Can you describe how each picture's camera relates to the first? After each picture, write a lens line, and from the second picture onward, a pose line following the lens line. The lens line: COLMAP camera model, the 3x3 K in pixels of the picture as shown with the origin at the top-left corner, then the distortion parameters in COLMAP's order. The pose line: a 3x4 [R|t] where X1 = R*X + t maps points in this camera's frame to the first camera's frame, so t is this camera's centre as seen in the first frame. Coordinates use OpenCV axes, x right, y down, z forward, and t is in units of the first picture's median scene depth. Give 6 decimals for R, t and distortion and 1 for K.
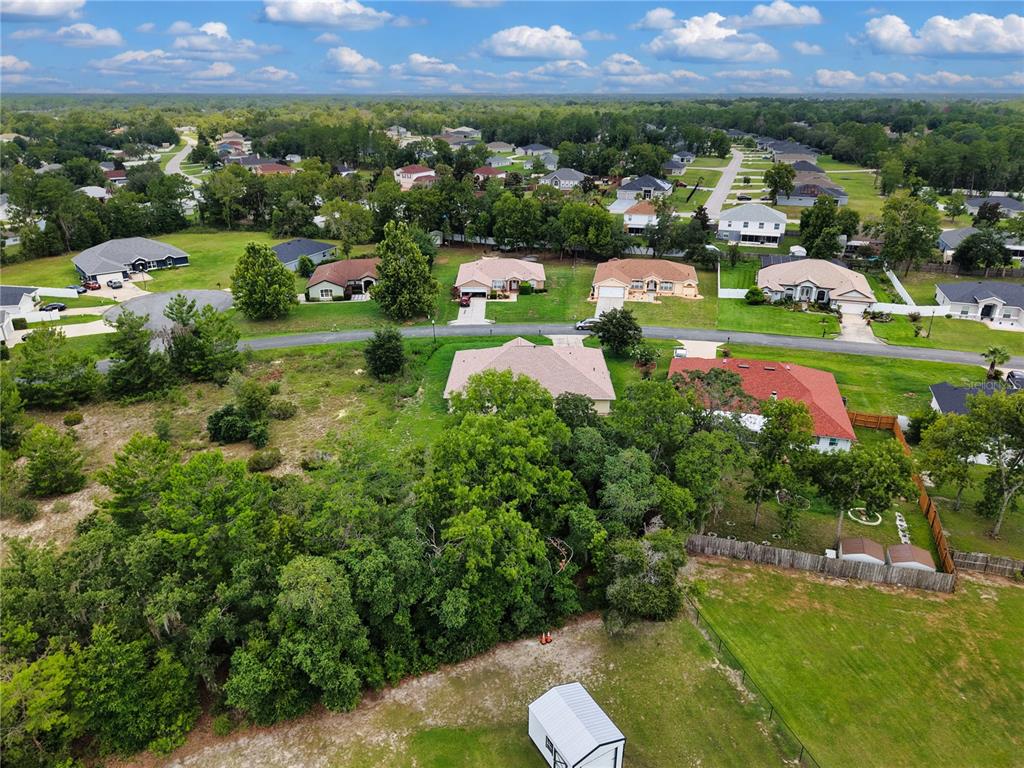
lens RADIAL K [[708.3, 0, 512.0], [0, 708.3, 384.0], [0, 0, 1]] dist [0.011992, -0.005683]
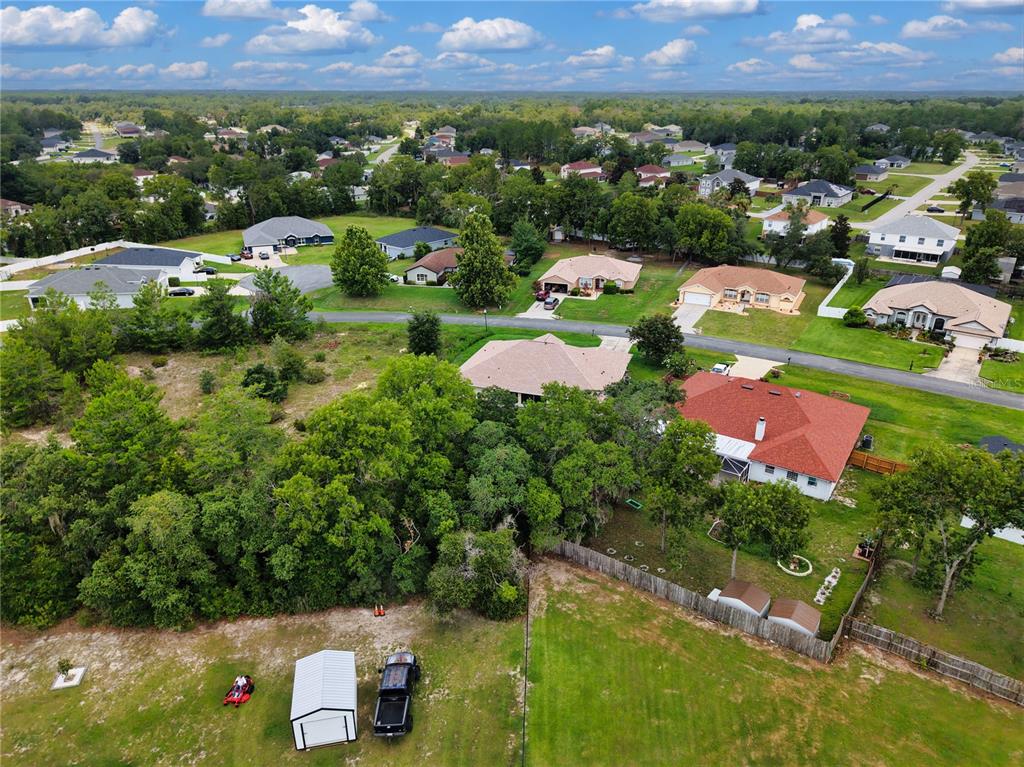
lens RADIAL K [[708.3, 0, 512.0], [0, 708.3, 383.5], [0, 0, 1]] dist [0.011992, -0.005683]
pose [[0.948943, 0.121669, -0.291040, 0.194566], [-0.120903, 0.992449, 0.020684, -0.007407], [0.291359, 0.015560, 0.956487, 0.021053]]
